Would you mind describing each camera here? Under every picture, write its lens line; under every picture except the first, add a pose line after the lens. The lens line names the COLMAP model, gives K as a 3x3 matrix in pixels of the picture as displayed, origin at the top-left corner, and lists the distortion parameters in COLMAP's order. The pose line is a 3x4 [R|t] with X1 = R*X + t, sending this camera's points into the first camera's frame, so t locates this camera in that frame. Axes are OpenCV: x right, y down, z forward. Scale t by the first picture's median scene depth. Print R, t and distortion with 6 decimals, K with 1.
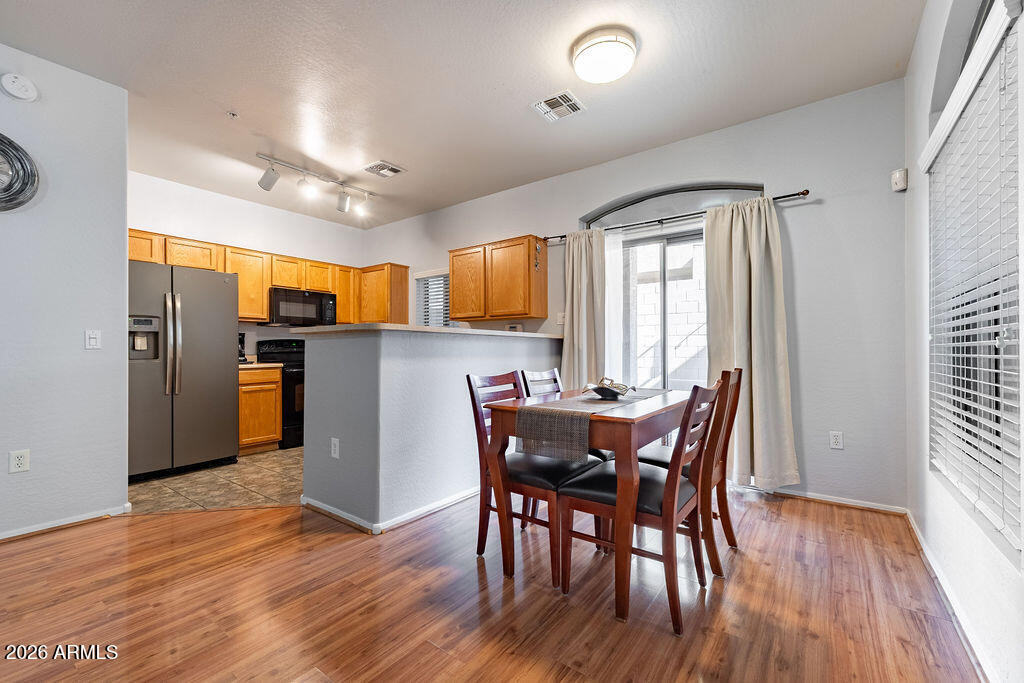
lens RADIAL K [[425.4, 0, 506.4], [0, 425.4, 344.1], [0, 0, 1]] dist [-0.000553, -0.000243]
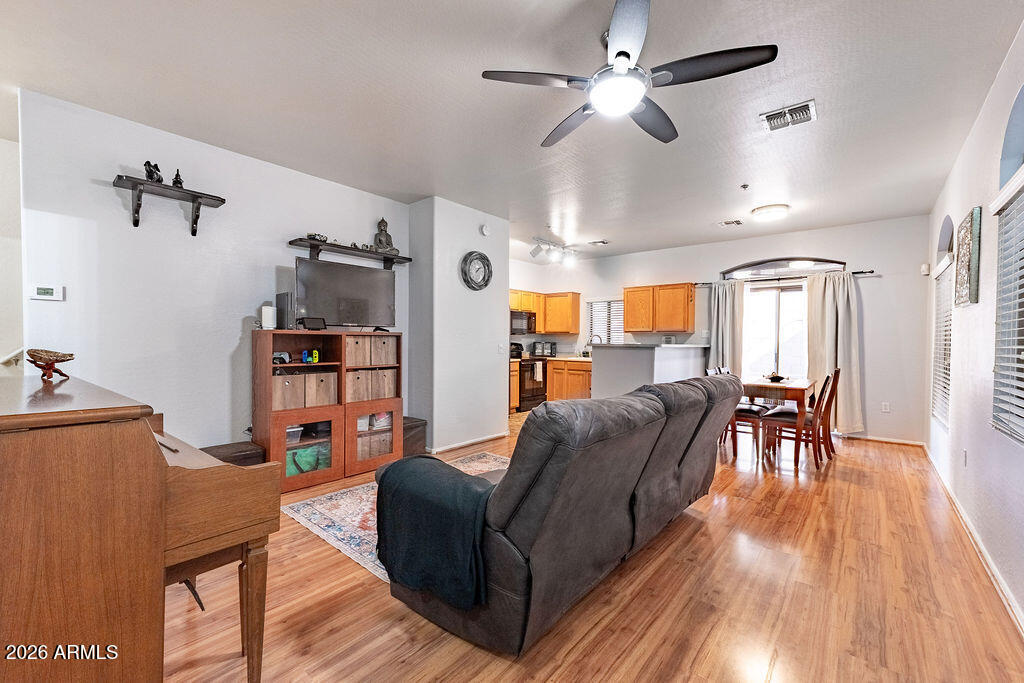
lens RADIAL K [[425.4, 0, 504.6], [0, 425.4, 344.3], [0, 0, 1]] dist [0.002616, 0.000305]
pose [[0.998000, 0.012307, -0.061998, -0.545140], [-0.010816, 0.999645, 0.024336, -0.053828], [0.062276, -0.023617, 0.997779, -0.674151]]
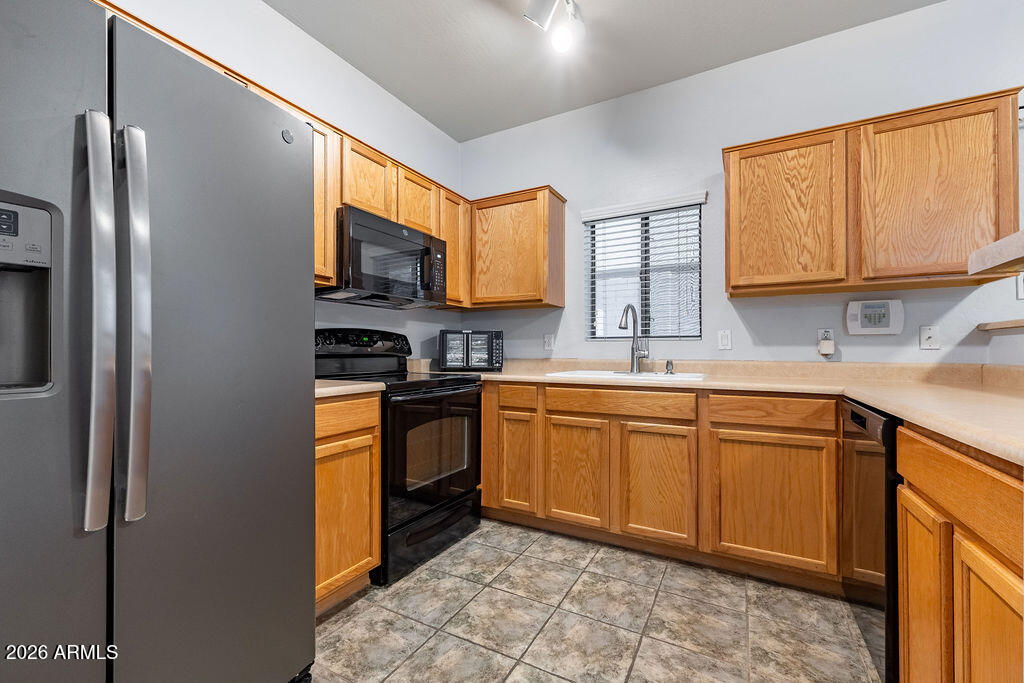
lens RADIAL K [[425.4, 0, 506.4], [0, 425.4, 344.1], [0, 0, 1]] dist [-0.000553, -0.000243]
pose [[0.990374, 0.004948, 0.138331, -0.521645], [-0.004304, 0.999978, -0.004954, 0.010137], [-0.138353, 0.004311, 0.990374, 0.636607]]
